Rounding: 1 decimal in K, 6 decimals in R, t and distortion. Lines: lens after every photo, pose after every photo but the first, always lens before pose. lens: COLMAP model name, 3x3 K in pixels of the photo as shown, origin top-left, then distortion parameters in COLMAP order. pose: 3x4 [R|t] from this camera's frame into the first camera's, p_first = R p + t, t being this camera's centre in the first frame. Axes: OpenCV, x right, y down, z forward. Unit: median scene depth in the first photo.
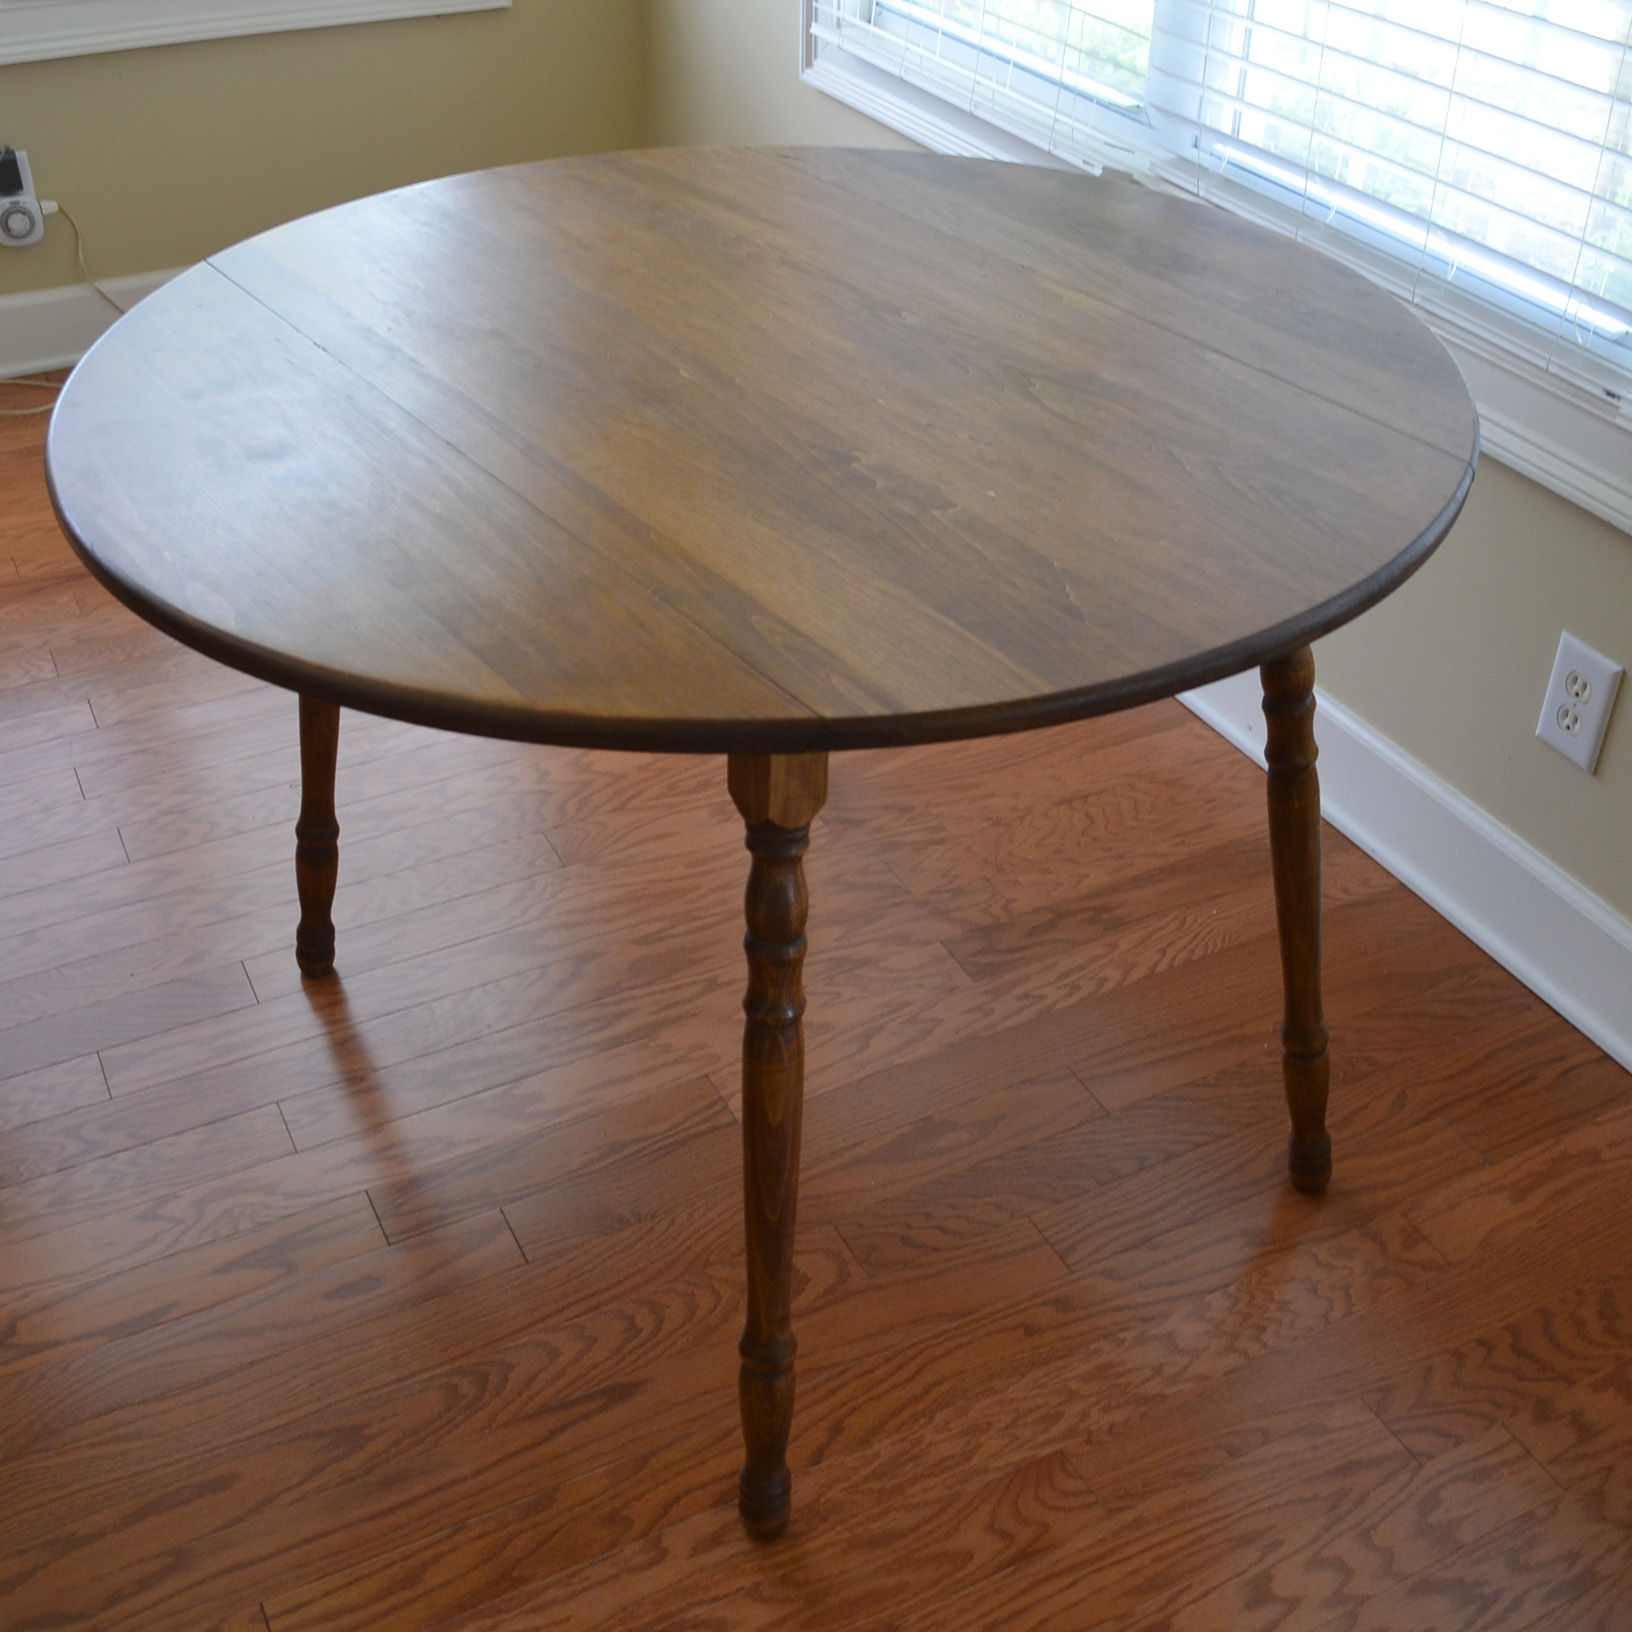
lens RADIAL K [[1933.0, 0, 822.5], [0, 1933.0, 815.2], [0, 0, 1]] dist [-0.073206, 0.000000]
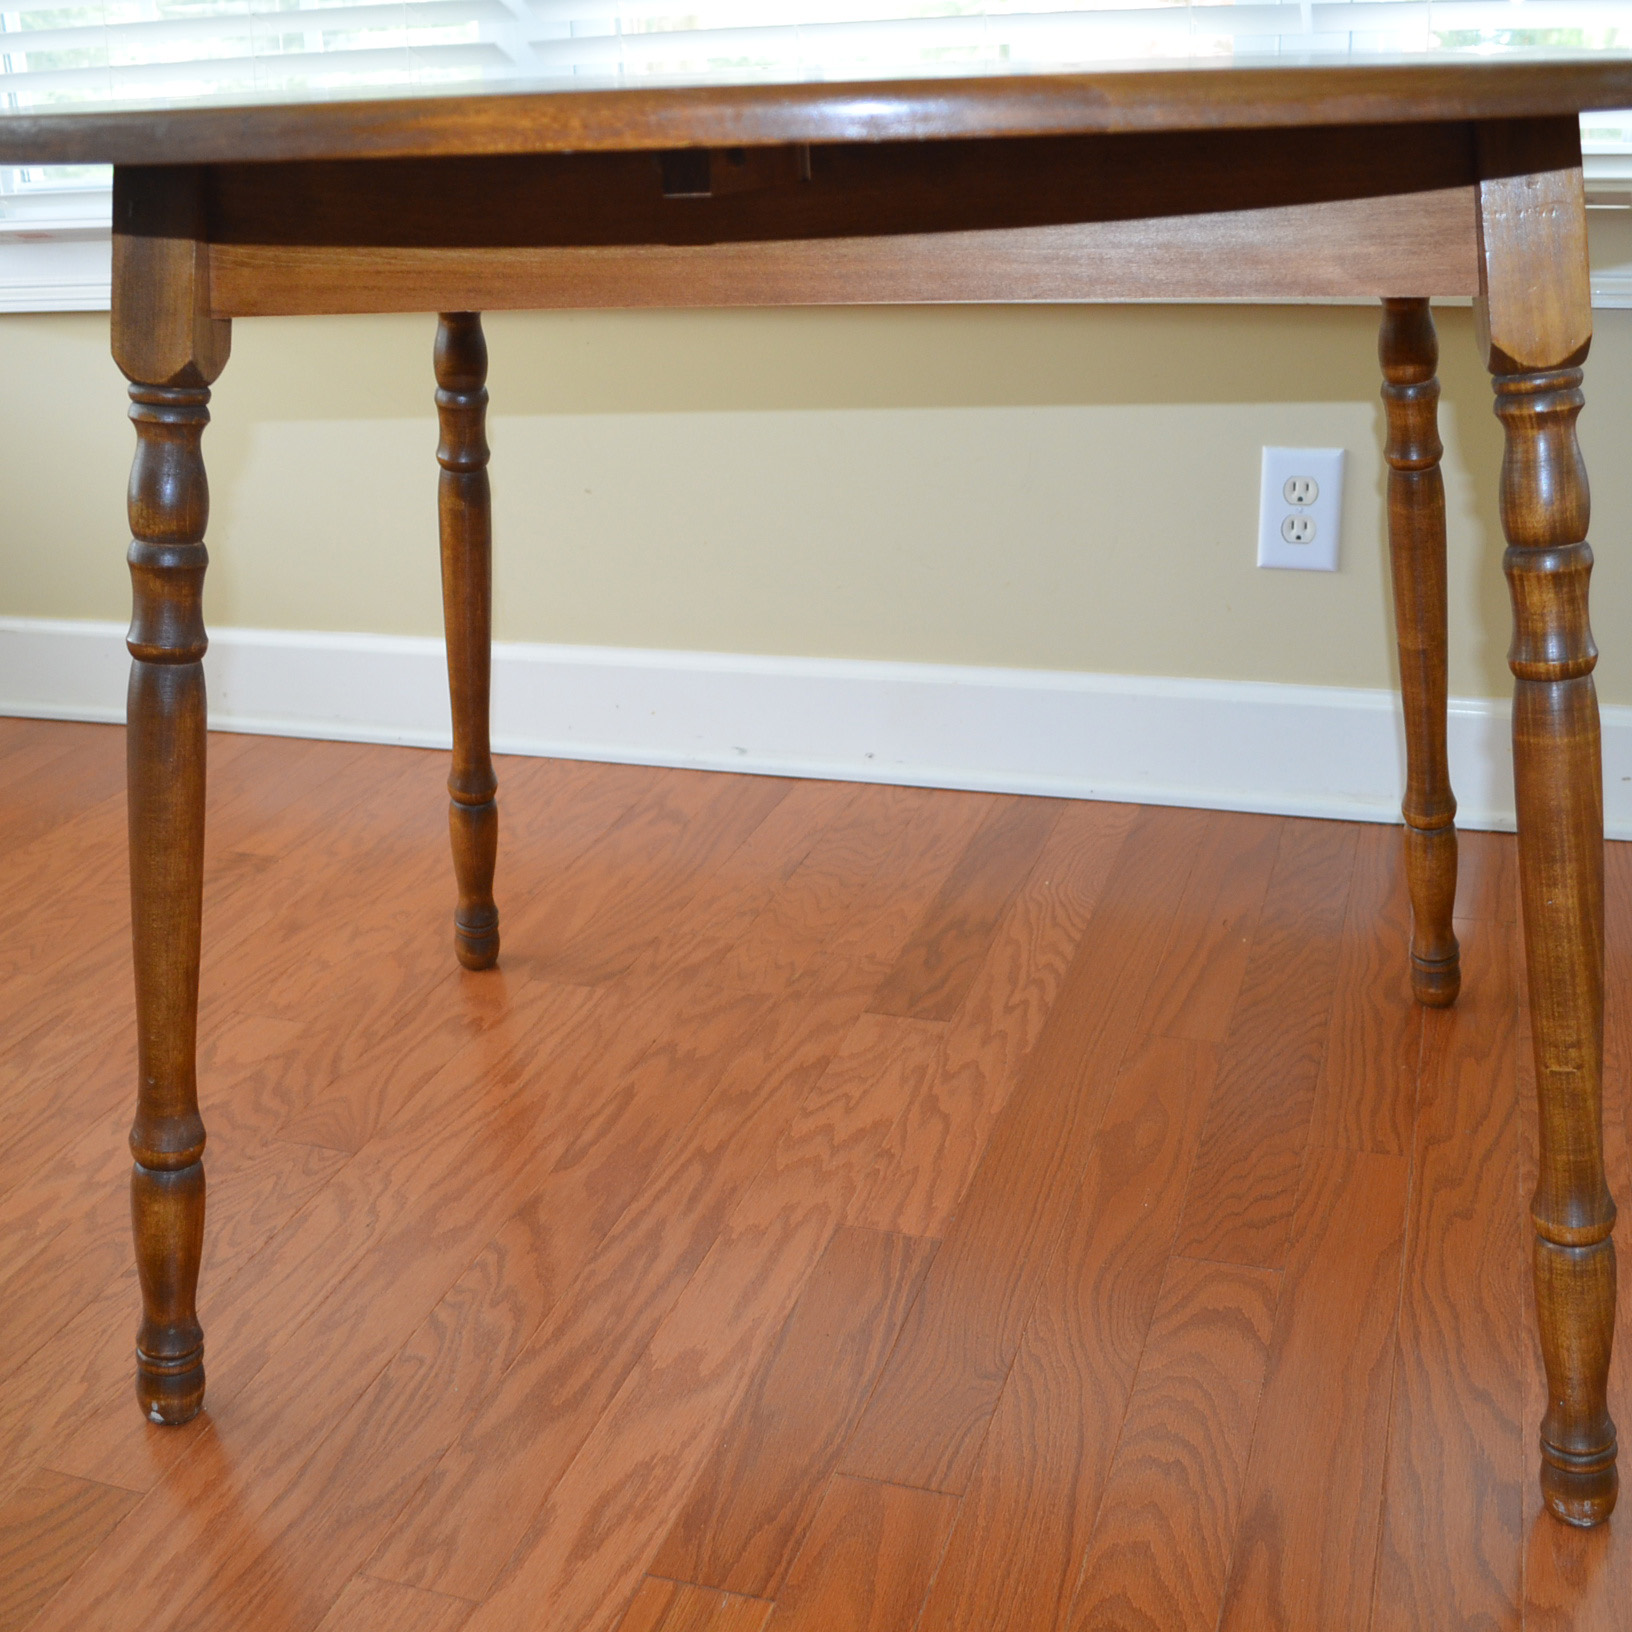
lens RADIAL K [[1933.0, 0, 850.0], [0, 1933.0, 852.9], [0, 0, 1]] dist [-0.073206, 0.000000]
pose [[0.693359, -0.298510, 0.655855, -0.553237], [0.447868, 0.891533, -0.067701, 0.073585], [-0.564507, 0.340678, 0.751845, 0.494753]]
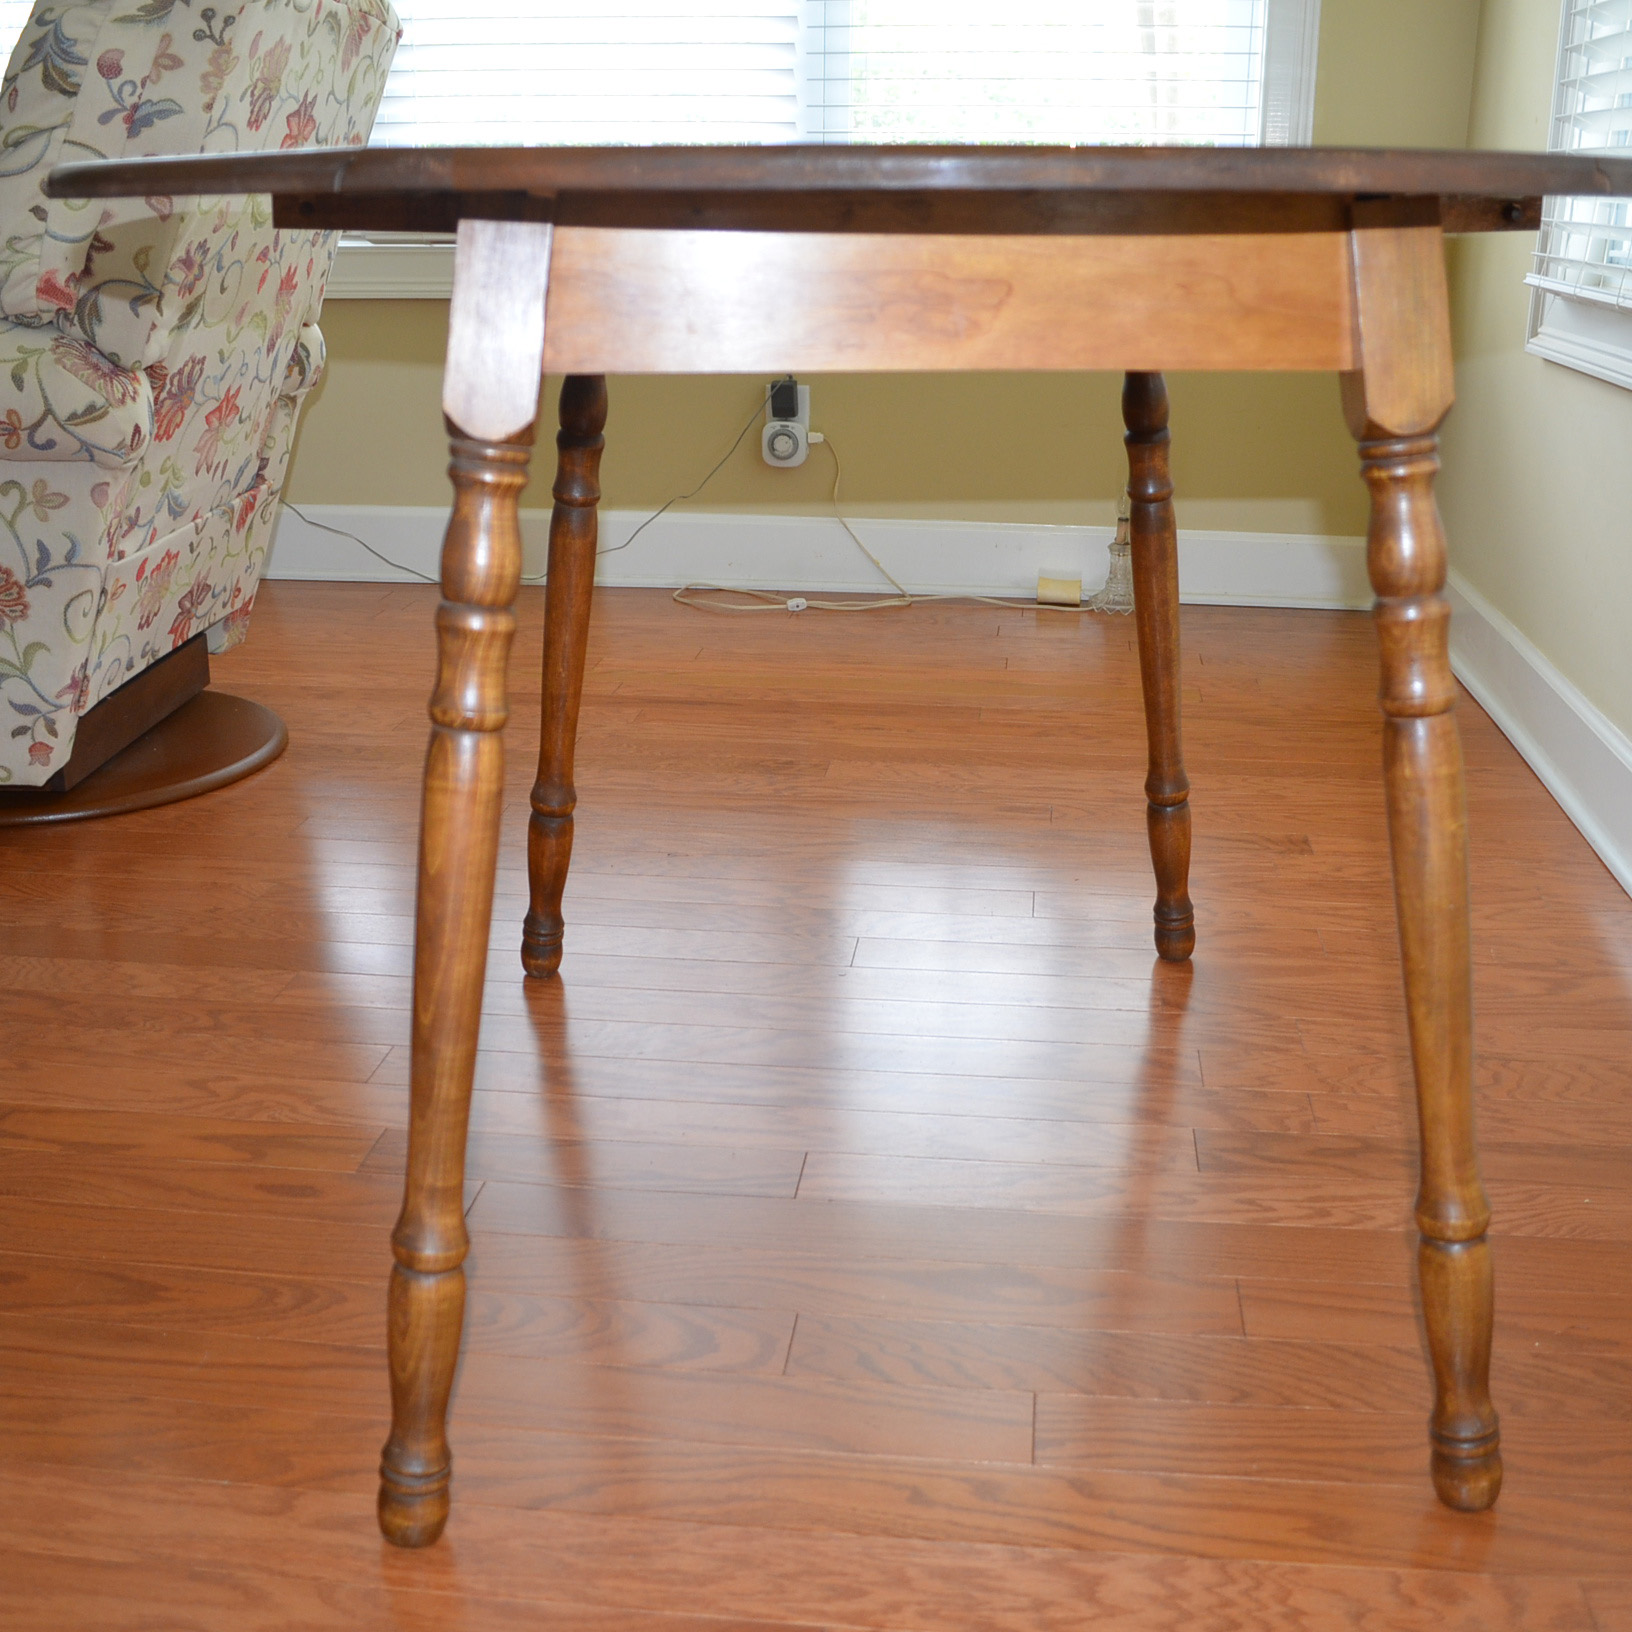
lens RADIAL K [[1933.0, 0, 828.9], [0, 1933.0, 815.6], [0, 0, 1]] dist [-0.073206, 0.000000]
pose [[0.834531, 0.173476, -0.522938, 0.398182], [-0.322828, 0.923102, -0.208960, 0.197171], [0.446476, 0.343203, 0.826360, 0.338391]]
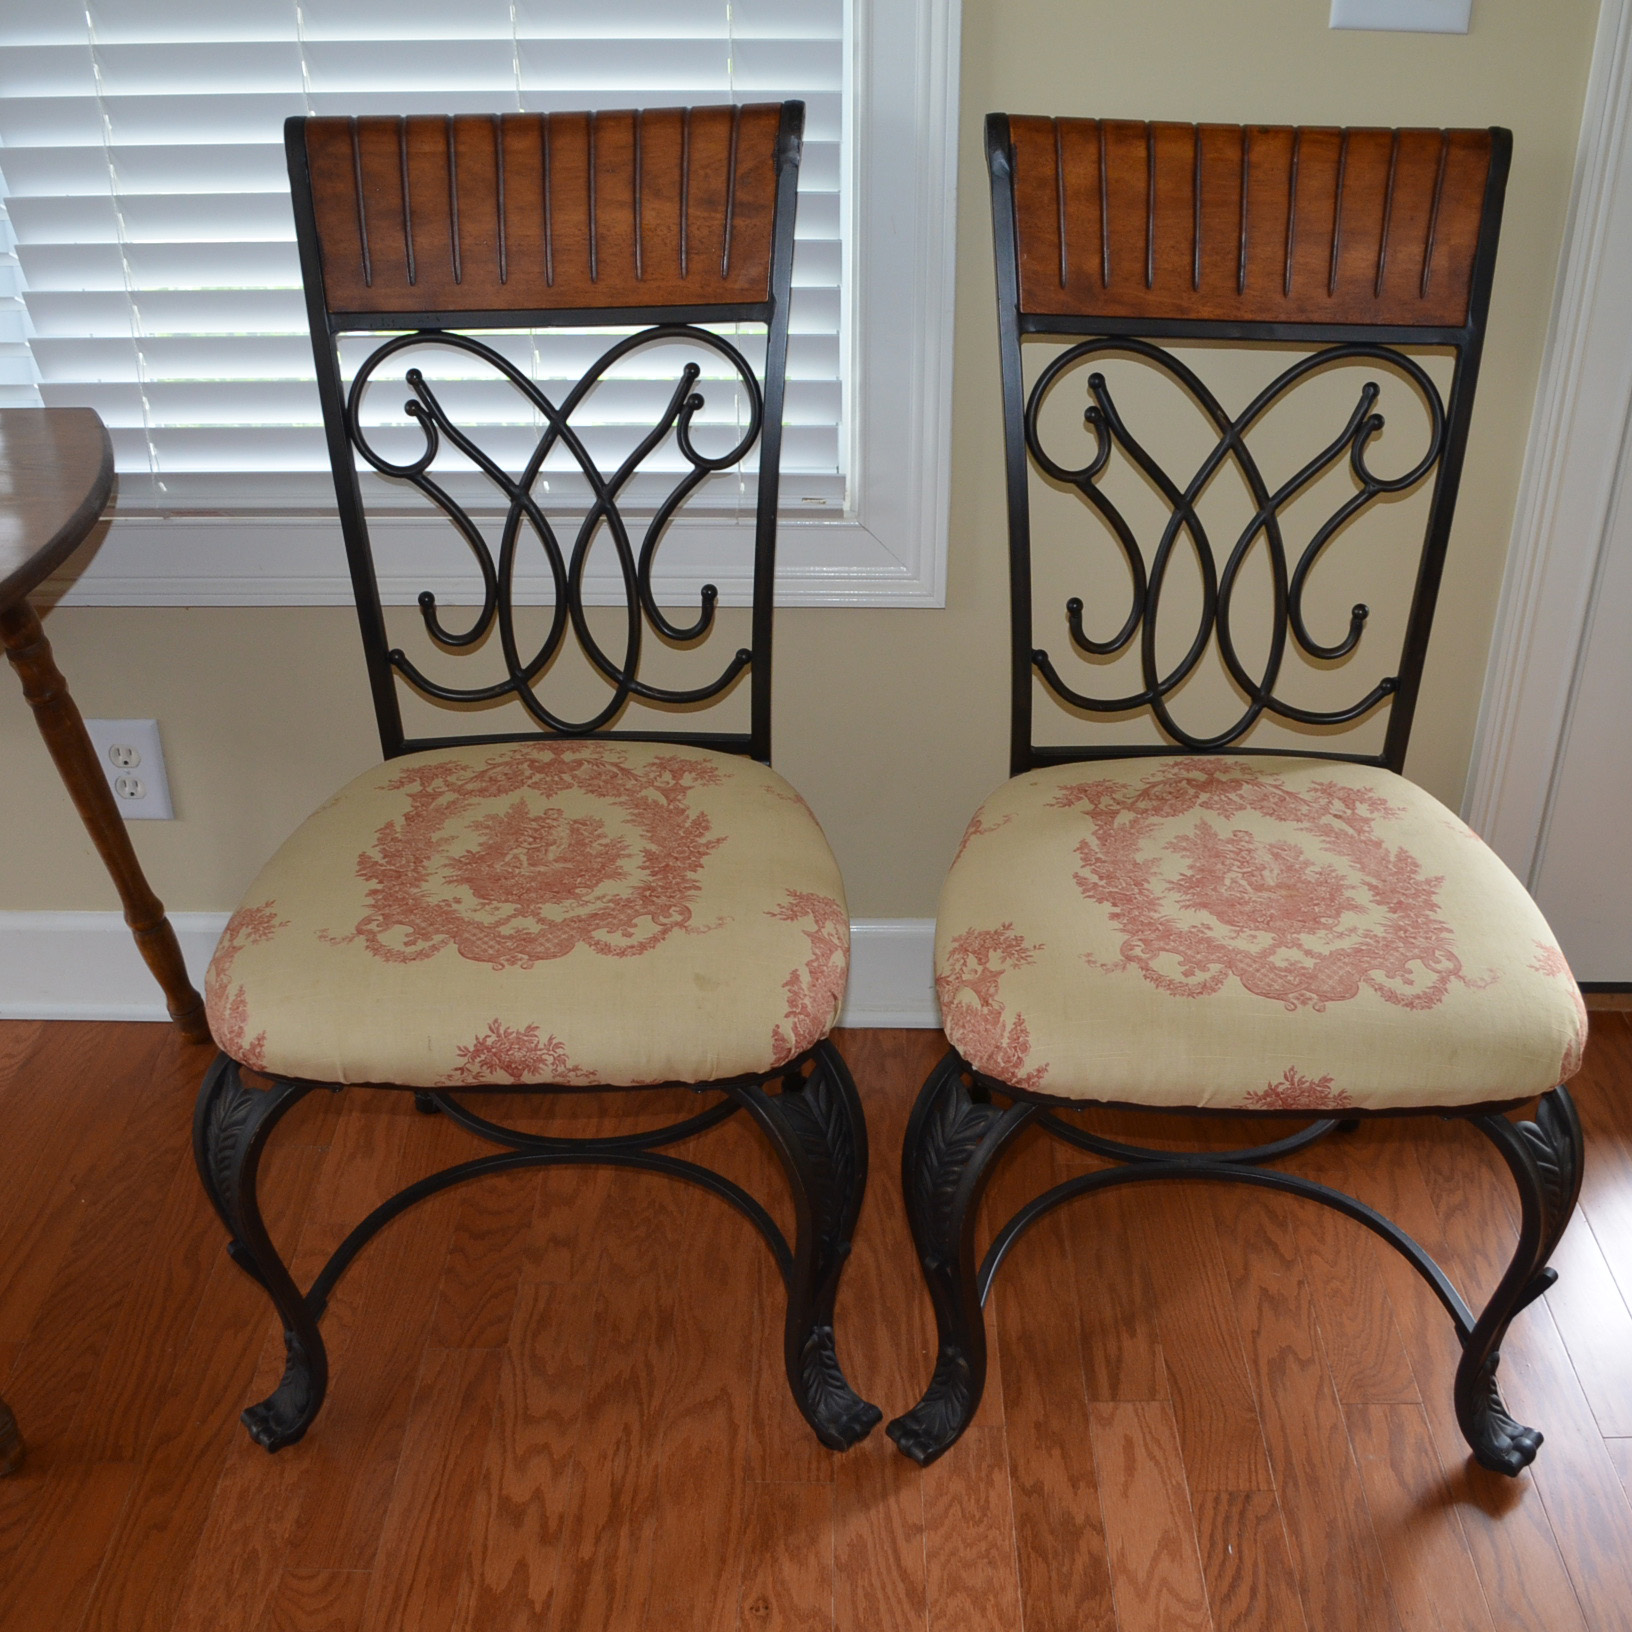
lens RADIAL K [[1933.0, 0, 823.2], [0, 1933.0, 848.6], [0, 0, 1]] dist [-0.073206, 0.000000]
pose [[0.462839, -0.462482, 0.756234, -0.308333], [0.515590, 0.834413, 0.194736, -0.034032], [-0.721073, 0.299775, 0.624650, 0.048546]]
